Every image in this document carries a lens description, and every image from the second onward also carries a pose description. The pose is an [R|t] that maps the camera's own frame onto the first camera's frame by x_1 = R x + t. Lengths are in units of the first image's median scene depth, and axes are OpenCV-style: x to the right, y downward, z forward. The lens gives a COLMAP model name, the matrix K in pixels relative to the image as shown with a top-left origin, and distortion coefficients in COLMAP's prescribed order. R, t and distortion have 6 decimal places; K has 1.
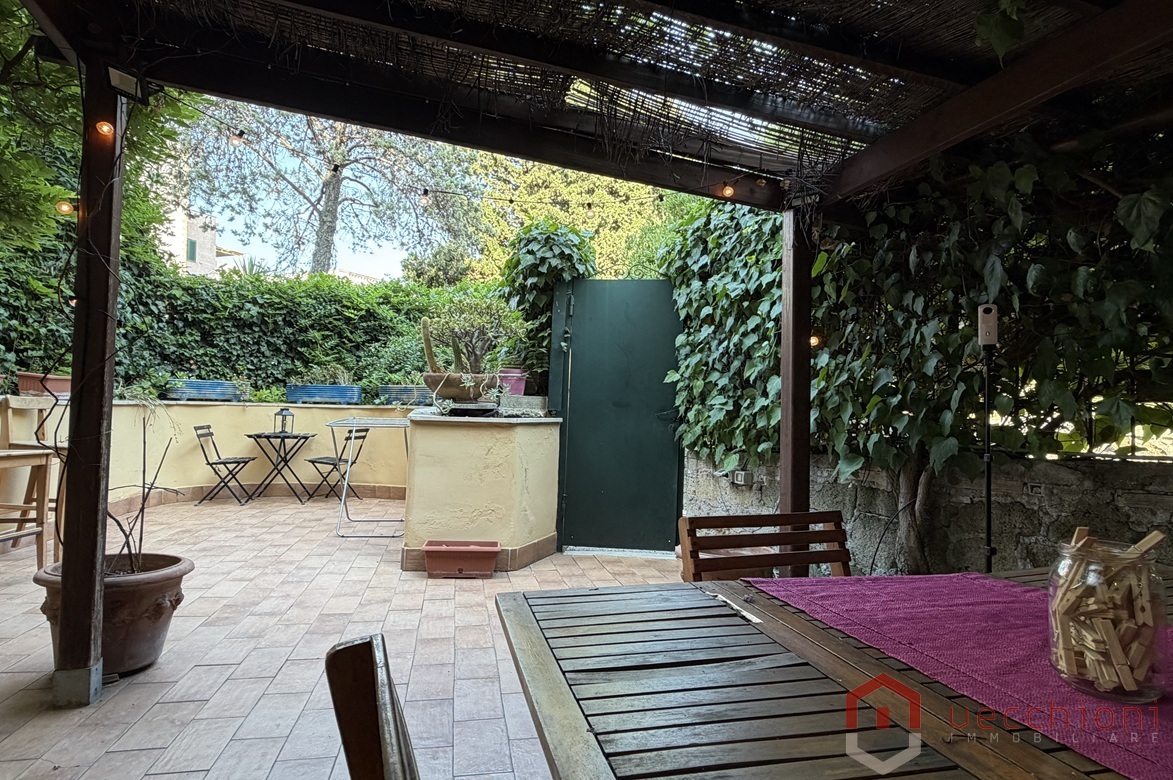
lens RADIAL K [[669.4, 0, 586.5], [0, 669.4, 390.0], [0, 0, 1]] dist [0.000384, 0.000110]
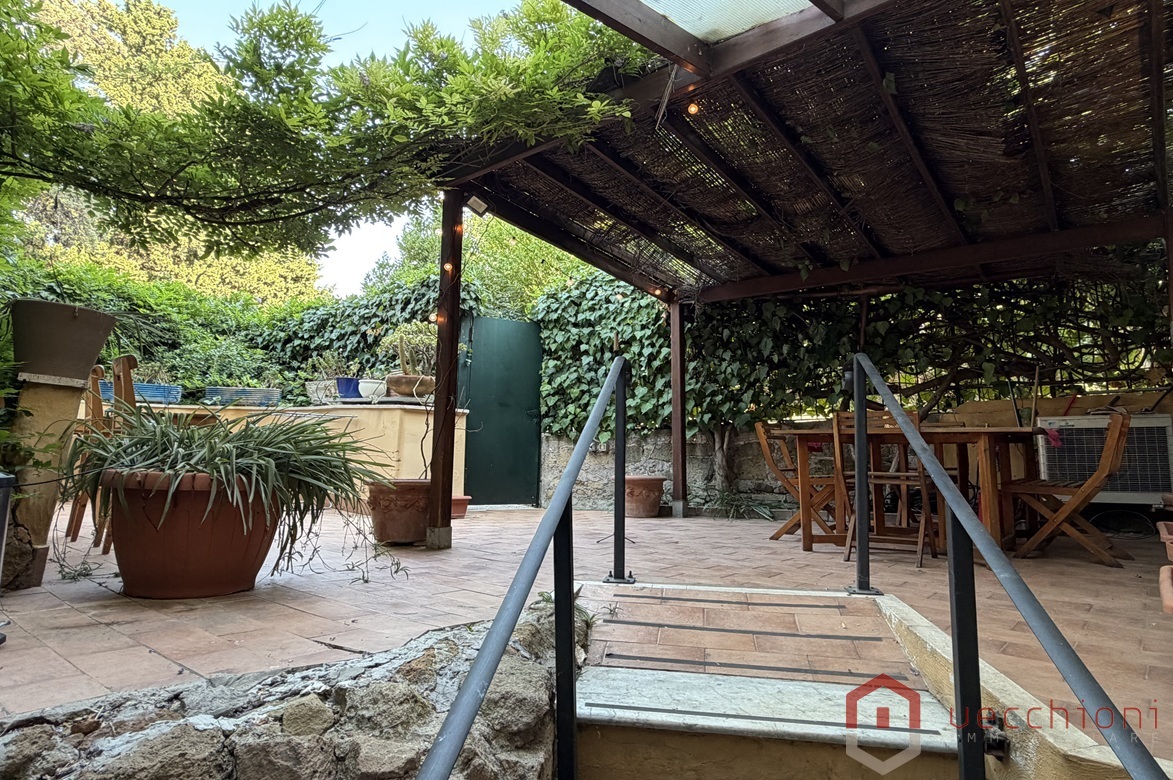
lens RADIAL K [[694.3, 0, 591.6], [0, 694.3, 372.8], [0, 0, 1]] dist [0.003191, 0.000451]
pose [[0.793296, 0.060440, 0.605829, -0.720246], [-0.015916, 0.996779, -0.078601, 0.068655], [-0.608628, 0.052712, 0.791703, -0.316083]]
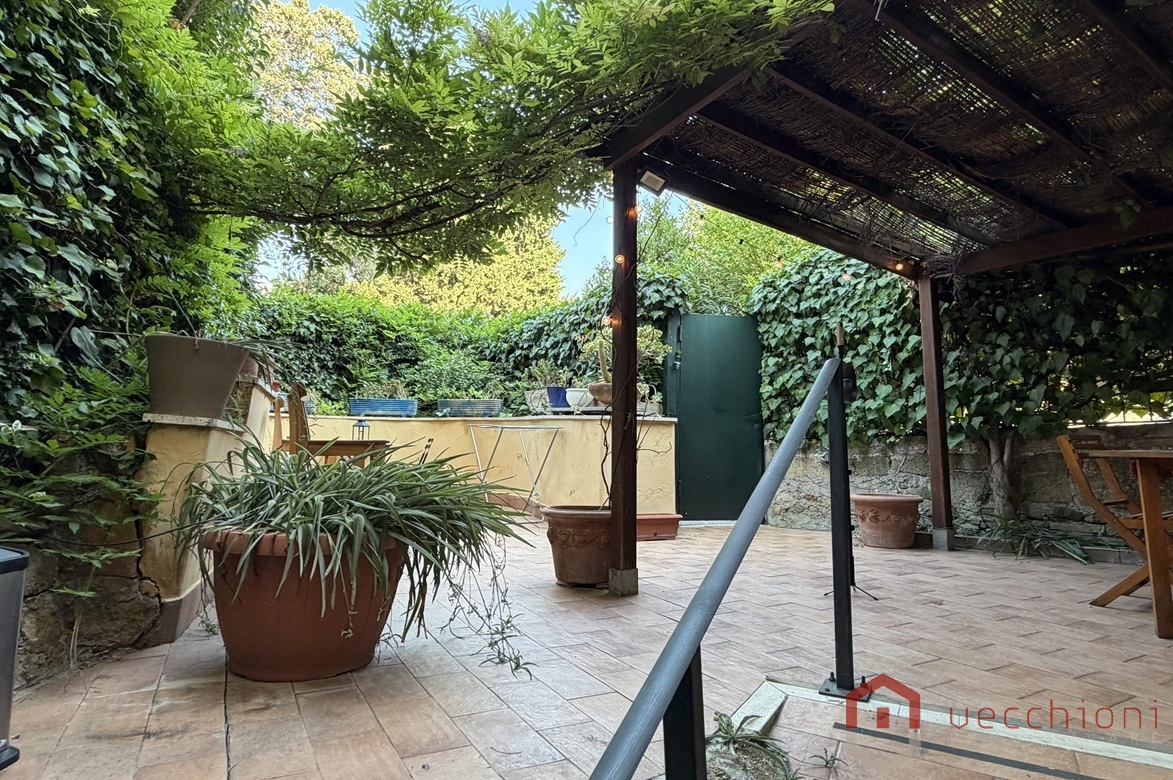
lens RADIAL K [[672.3, 0, 586.9], [0, 672.3, 375.0], [0, 0, 1]] dist [0.002076, 0.001086]
pose [[0.956428, 0.014339, 0.291615, -0.585972], [0.005361, 0.997762, -0.066644, 0.040795], [-0.291918, 0.065303, 0.954211, -0.186762]]
